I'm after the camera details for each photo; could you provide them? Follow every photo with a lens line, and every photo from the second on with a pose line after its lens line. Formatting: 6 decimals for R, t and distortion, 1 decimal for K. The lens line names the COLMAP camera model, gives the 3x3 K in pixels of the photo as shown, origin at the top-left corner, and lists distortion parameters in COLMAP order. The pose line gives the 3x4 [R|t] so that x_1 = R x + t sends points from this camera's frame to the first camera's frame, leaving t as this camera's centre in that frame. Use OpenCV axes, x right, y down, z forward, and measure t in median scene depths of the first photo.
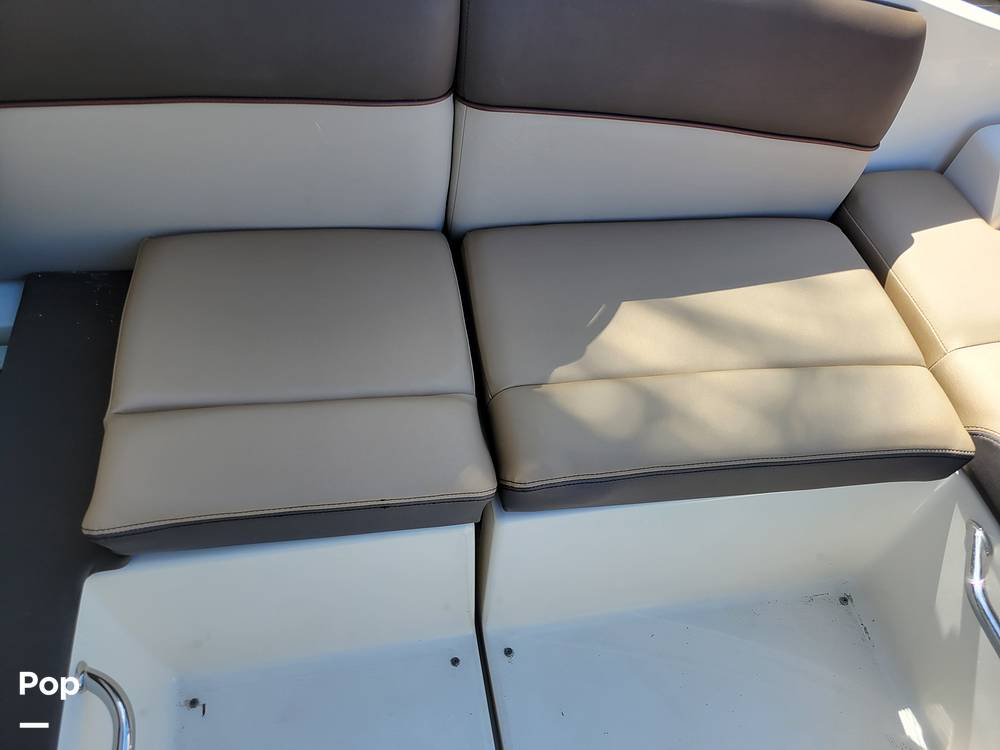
lens RADIAL K [[760.3, 0, 475.6], [0, 760.3, 374.2], [0, 0, 1]] dist [0.012357, 0.007666]
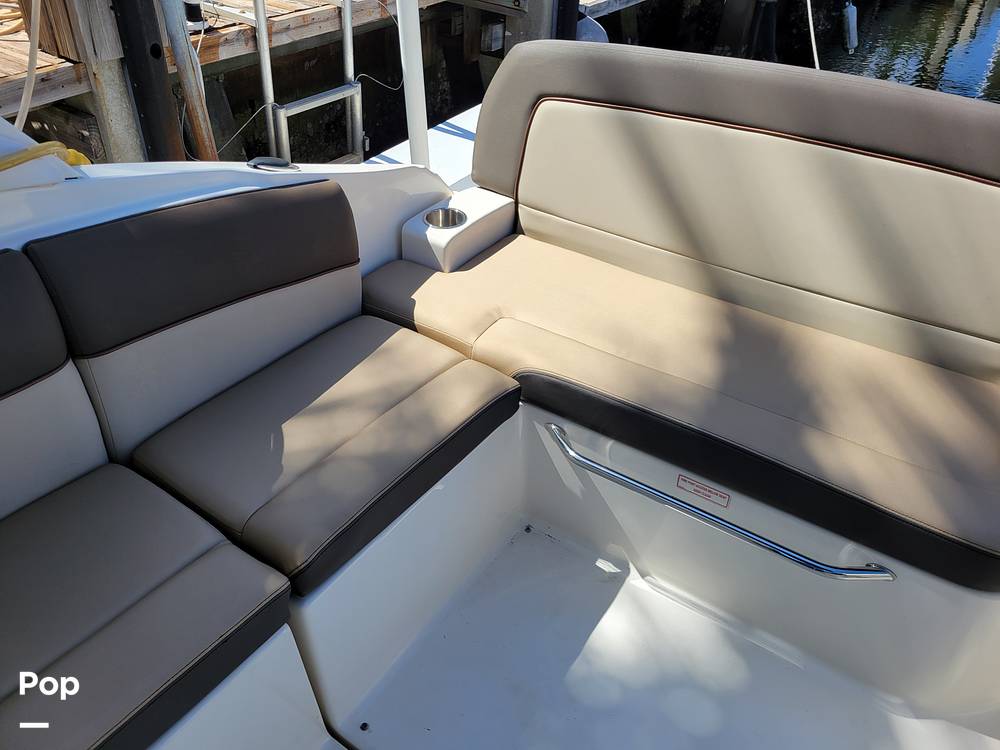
lens RADIAL K [[760.3, 0, 475.6], [0, 760.3, 374.2], [0, 0, 1]] dist [0.012357, 0.007666]
pose [[0.701293, -0.476692, 0.530049, -0.230178], [0.589640, 0.805758, -0.055490, 0.107771], [-0.400640, 0.351453, 0.846149, -0.295197]]
